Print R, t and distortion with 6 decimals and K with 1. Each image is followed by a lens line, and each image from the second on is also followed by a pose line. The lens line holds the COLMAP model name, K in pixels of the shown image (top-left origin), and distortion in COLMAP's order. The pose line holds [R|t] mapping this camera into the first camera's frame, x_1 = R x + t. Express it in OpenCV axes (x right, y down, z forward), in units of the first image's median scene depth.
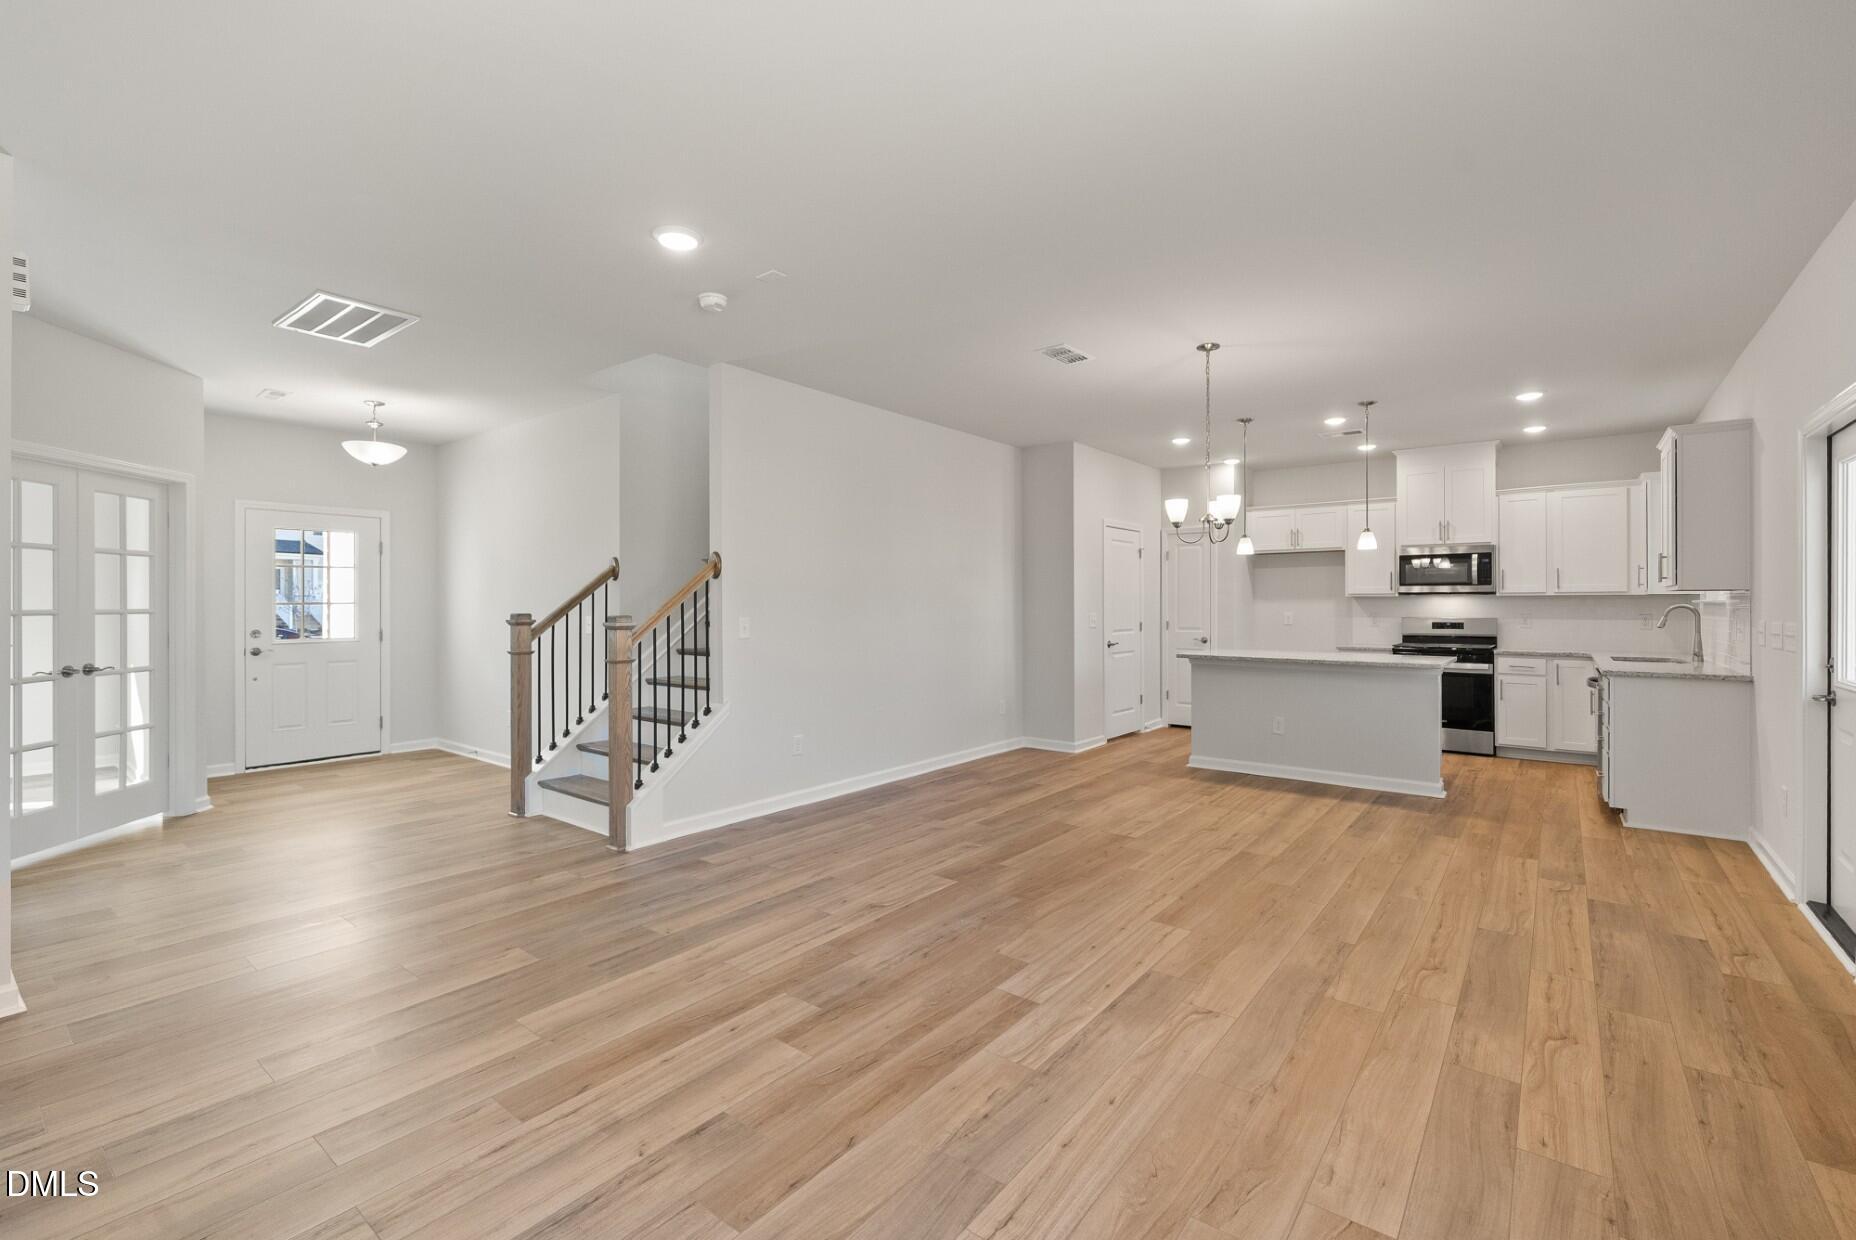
lens RADIAL K [[807.9, 0, 928.1], [0, 807.9, 608.5], [0, 0, 1]] dist [0.002474, -0.000018]
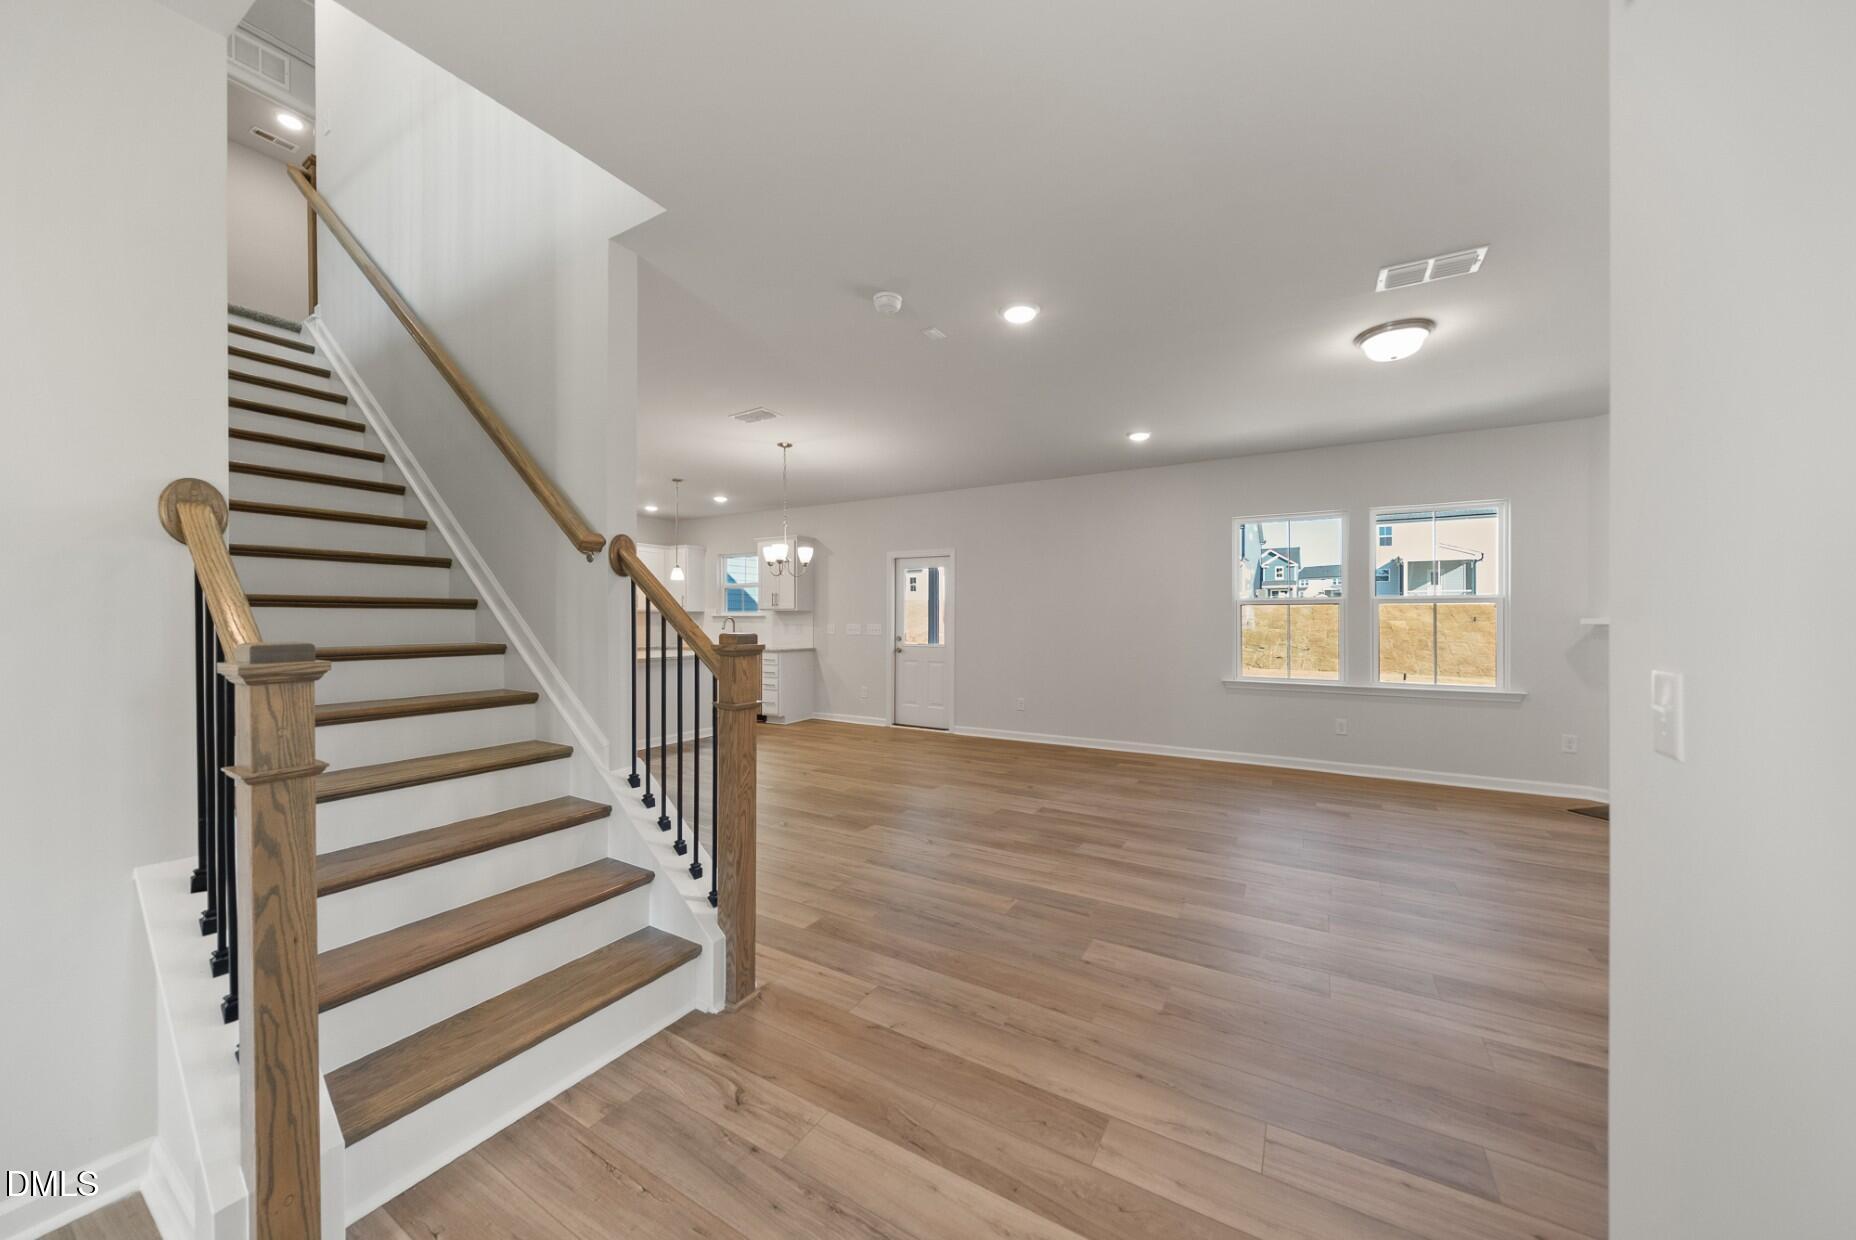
lens RADIAL K [[650.0, 0, 935.6], [0, 650.0, 622.0], [0, 0, 1]] dist [-0.001218, -0.000065]
pose [[-0.142314, -0.004824, 0.989810, -0.950127], [0.000872, 0.999987, 0.004999, -0.002724], [-0.989821, 0.001574, -0.142308, 0.960885]]
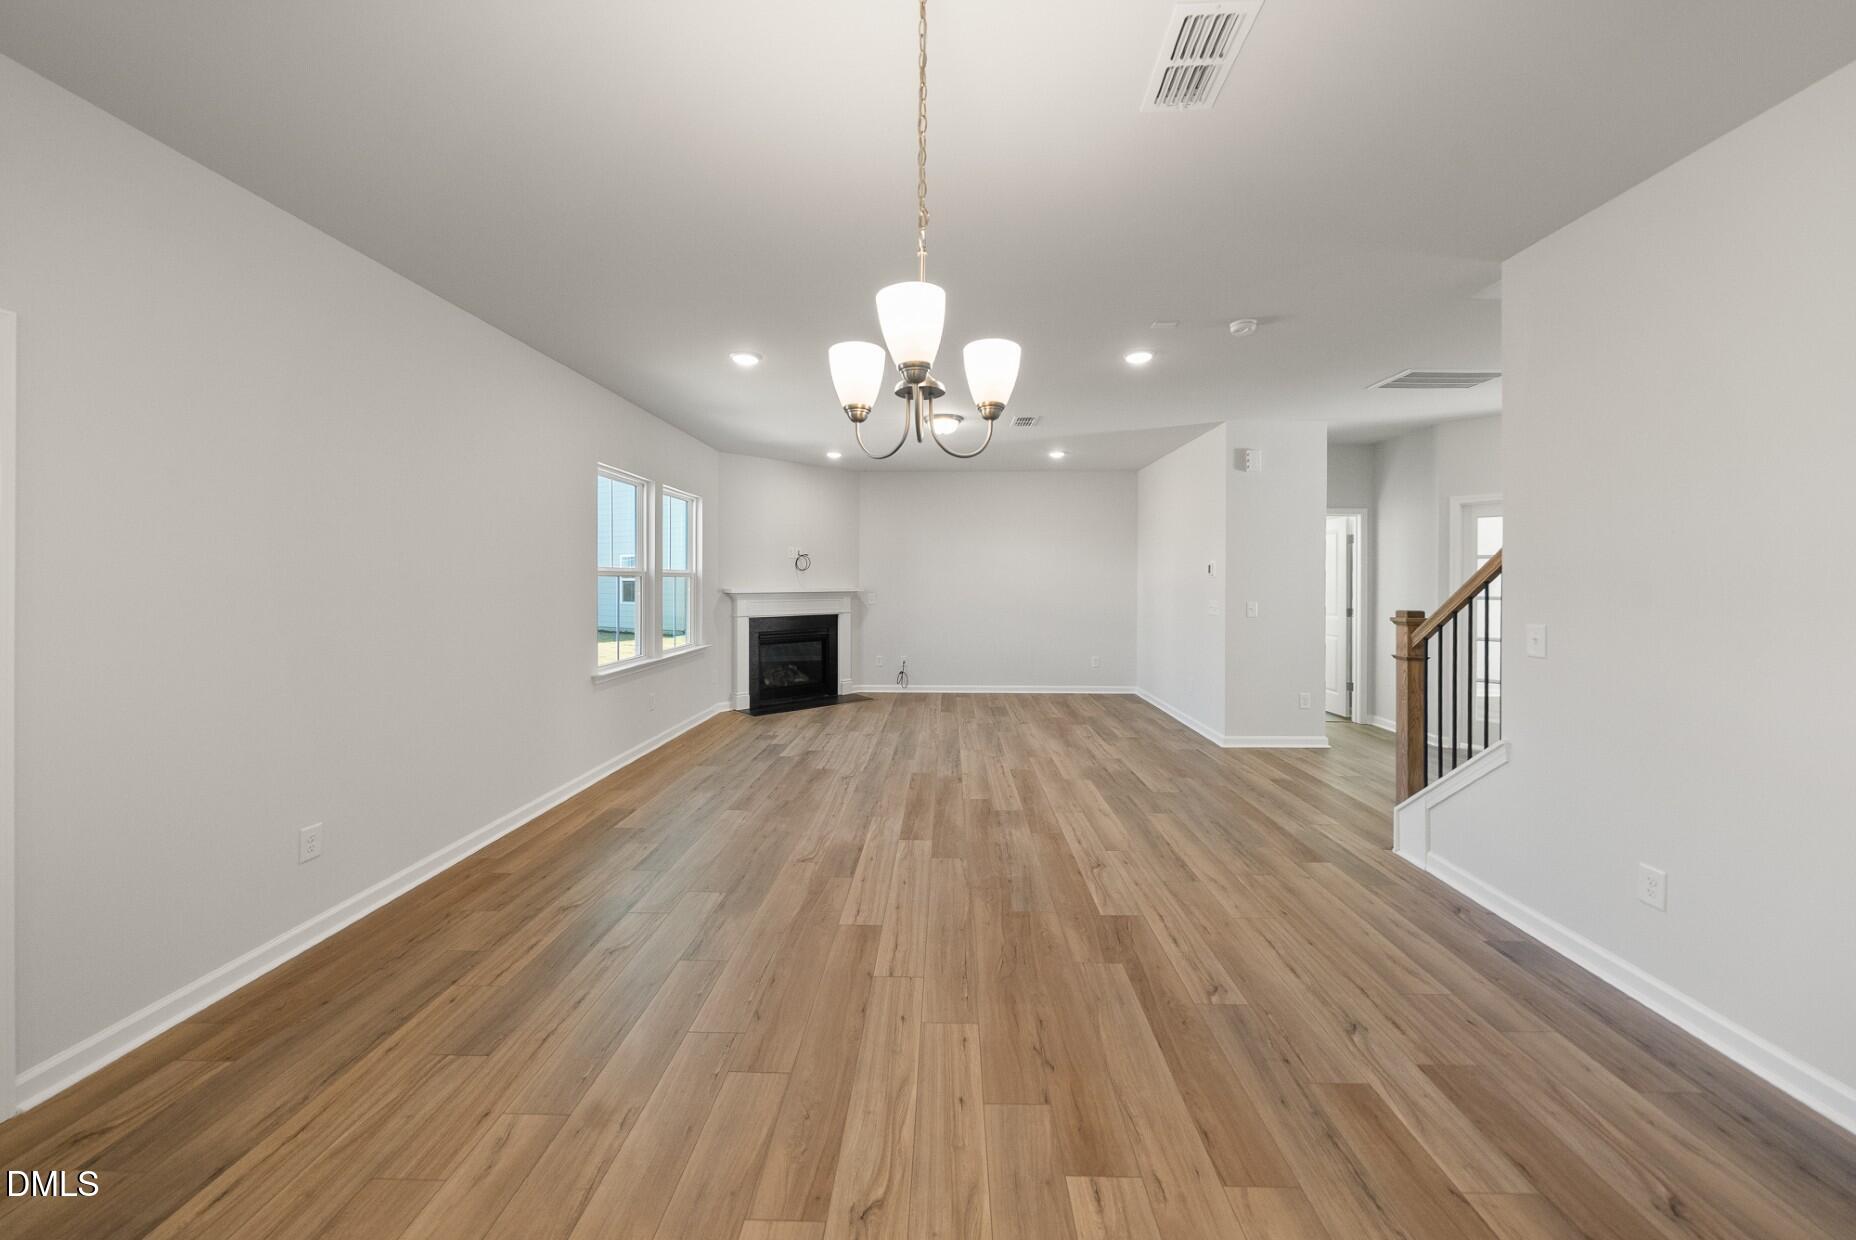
lens RADIAL K [[650.0, 0, 945.6], [0, 650.0, 584.5], [0, 0, 1]] dist [-0.001218, -0.000065]
pose [[-0.788704, 0.000255, -0.614773, 0.555688], [-0.005394, 0.999959, 0.007335, -0.025933], [0.614749, 0.009101, -0.788670, 1.326922]]
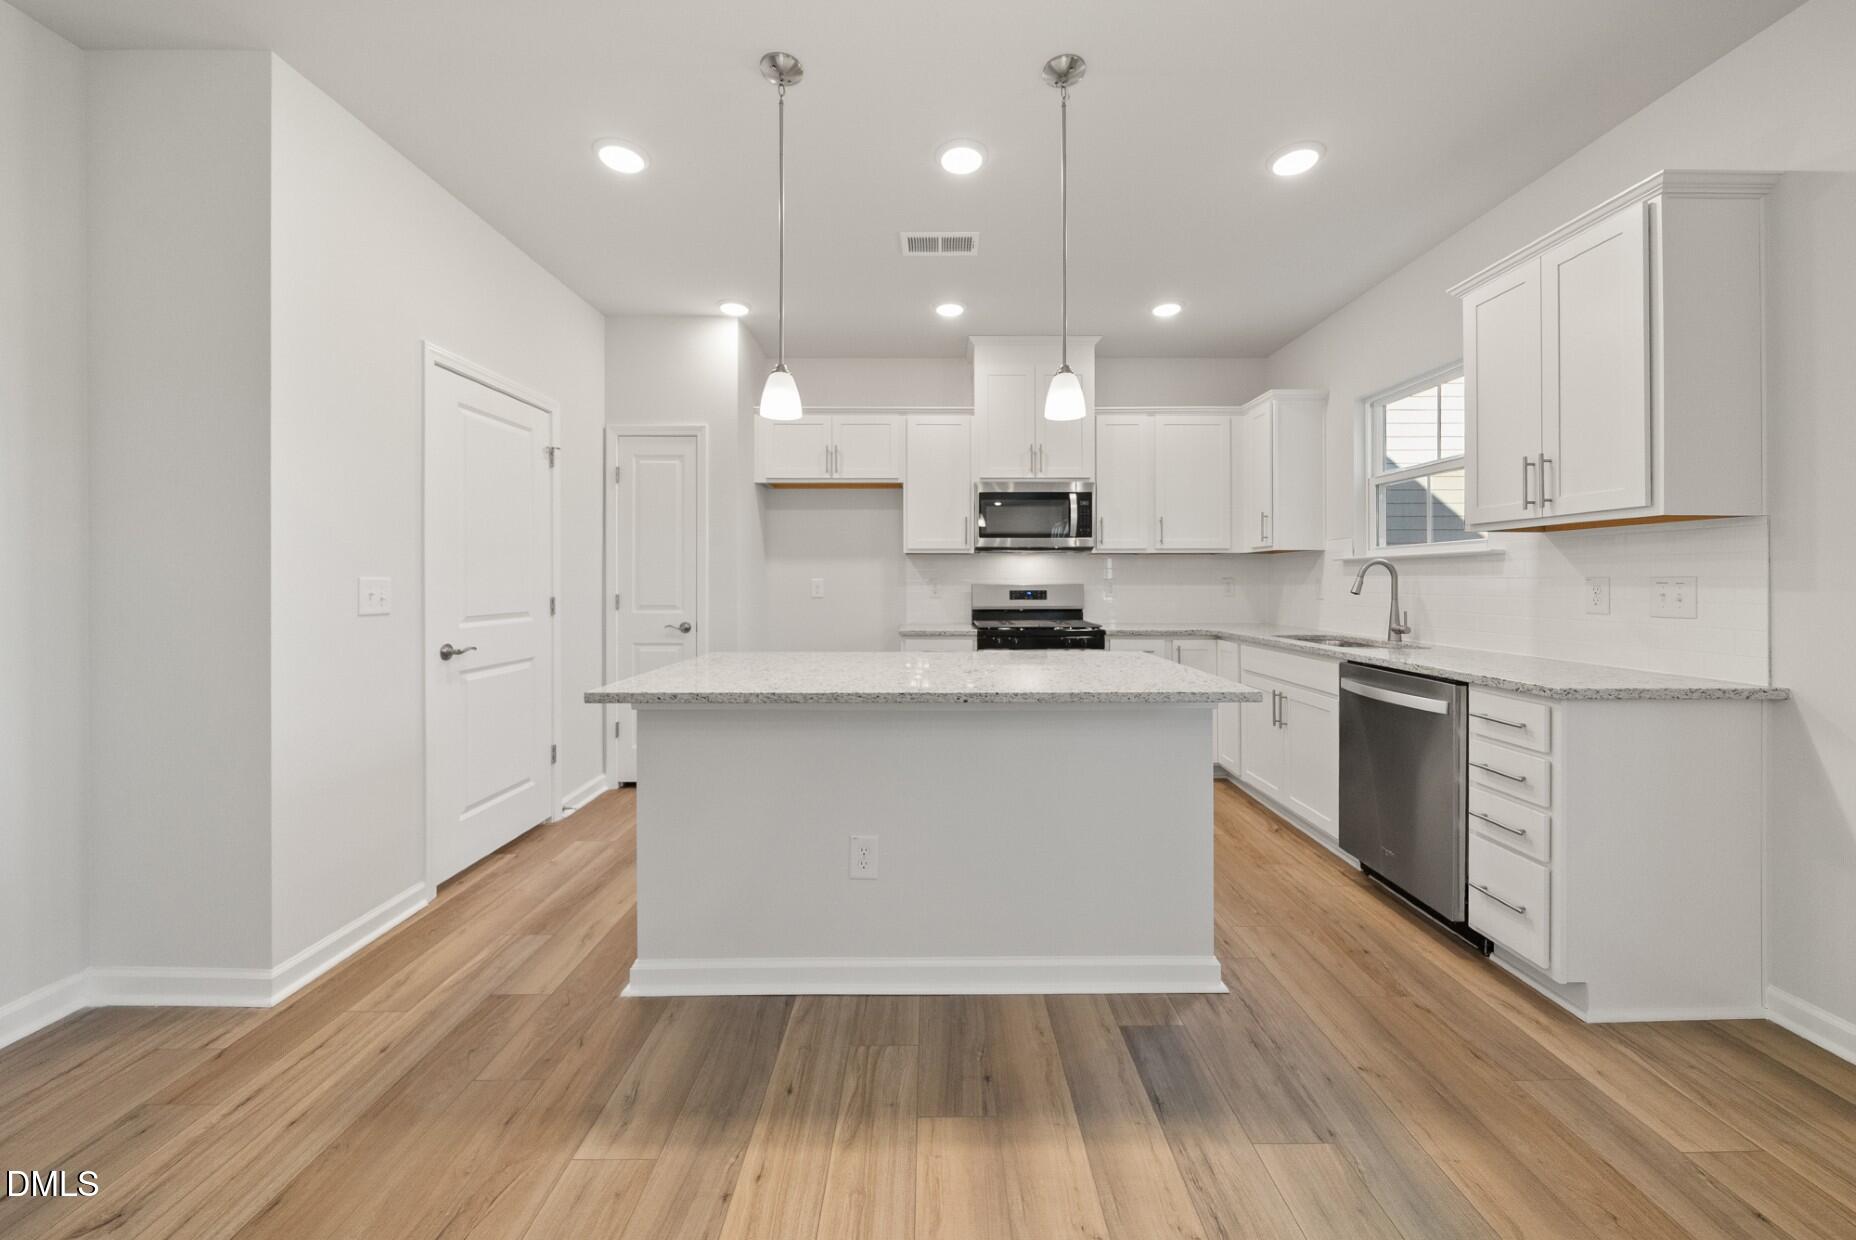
lens RADIAL K [[650.0, 0, 946.4], [0, 650.0, 577.4], [0, 0, 1]] dist [-0.001218, -0.000065]
pose [[0.769228, 0.002001, 0.638971, 0.383191], [0.002523, 0.999978, -0.006168, 0.015928], [-0.638969, 0.006356, 0.769206, 1.066919]]
